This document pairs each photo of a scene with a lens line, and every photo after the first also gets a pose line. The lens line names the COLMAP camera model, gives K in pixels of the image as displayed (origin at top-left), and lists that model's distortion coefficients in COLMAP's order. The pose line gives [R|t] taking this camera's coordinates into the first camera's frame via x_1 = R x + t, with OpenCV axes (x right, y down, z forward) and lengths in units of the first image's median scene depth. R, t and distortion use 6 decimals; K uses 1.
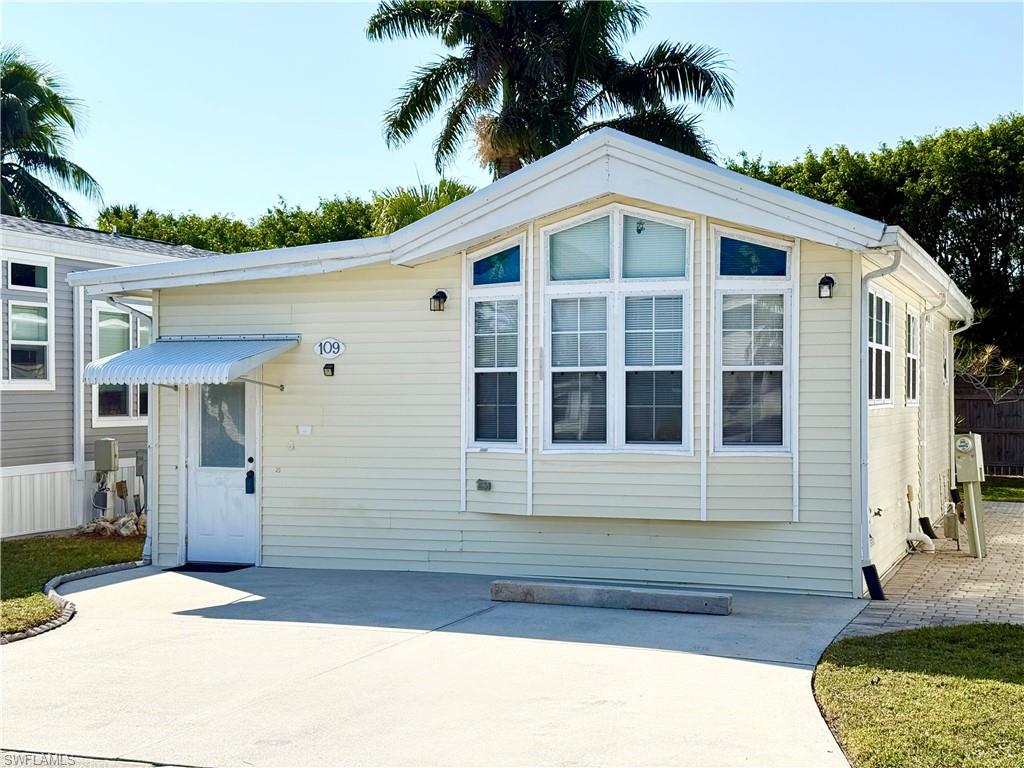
lens RADIAL K [[1420.7, 0, 512.0], [0, 1420.7, 384.0], [0, 0, 1]] dist [0.119457, -0.037203]
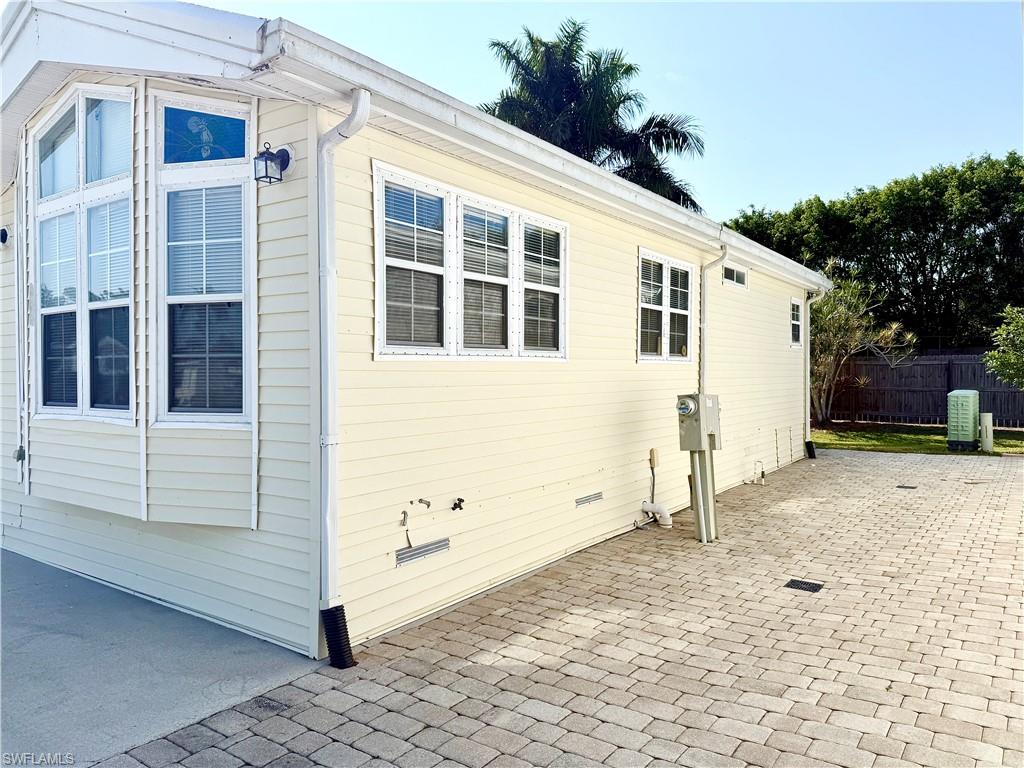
lens RADIAL K [[718.2, 0, 512.0], [0, 718.2, 384.0], [0, 0, 1]] dist [0.114130, -0.193587]
pose [[0.970210, 0.002108, -0.242257, 0.357891], [0.004843, 0.999594, 0.028092, 0.018451], [0.242218, -0.028429, 0.969805, 0.635938]]
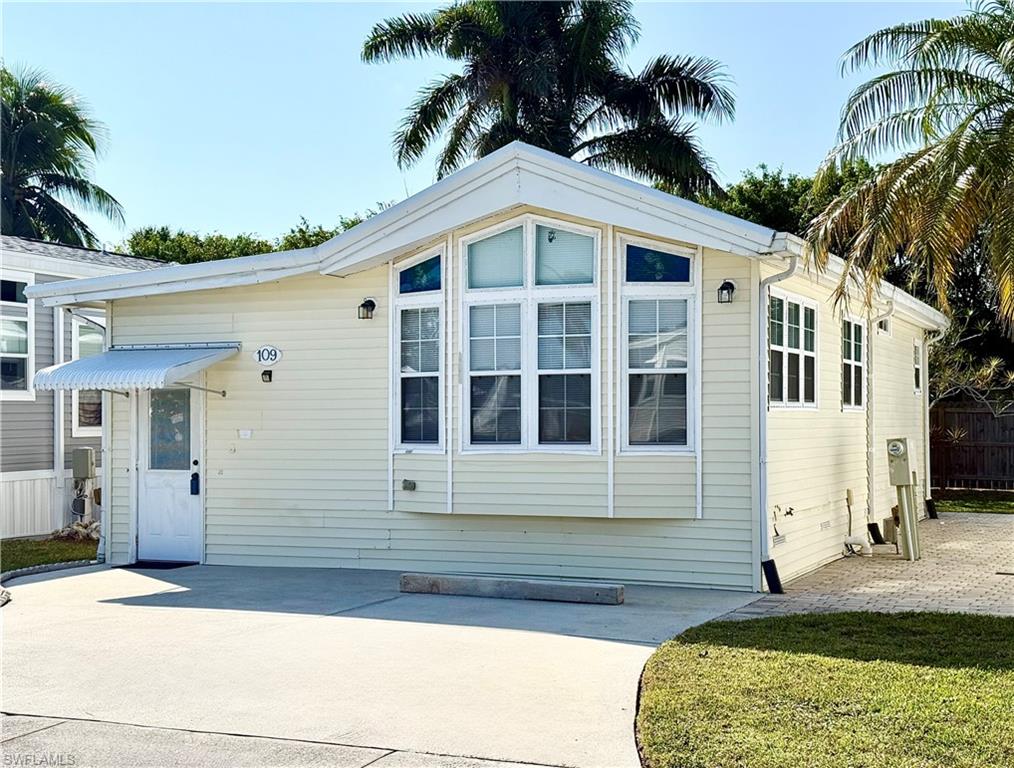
lens RADIAL K [[1454.4, 0, 475.5], [0, 1454.4, 393.5], [0, 0, 1]] dist [0.123998, -0.007730]
pose [[0.998068, -0.003260, -0.062043, 0.092928], [0.002688, 0.999953, -0.009287, 0.013545], [0.062071, 0.009103, 0.998030, -0.061322]]
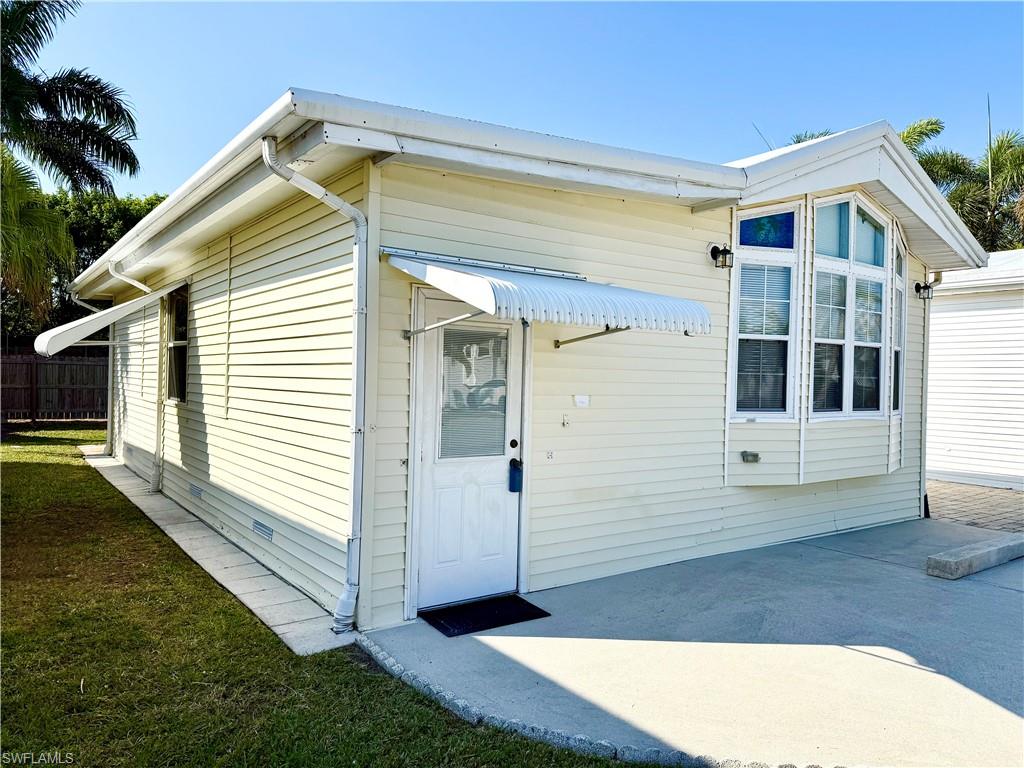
lens RADIAL K [[713.3, 0, 501.9], [0, 713.3, 381.0], [0, 0, 1]] dist [0.118751, -0.188451]
pose [[0.551609, 0.008168, 0.834063, -0.503403], [-0.033968, 0.999343, 0.012678, 0.019109], [-0.833411, -0.035324, 0.551524, 0.851438]]
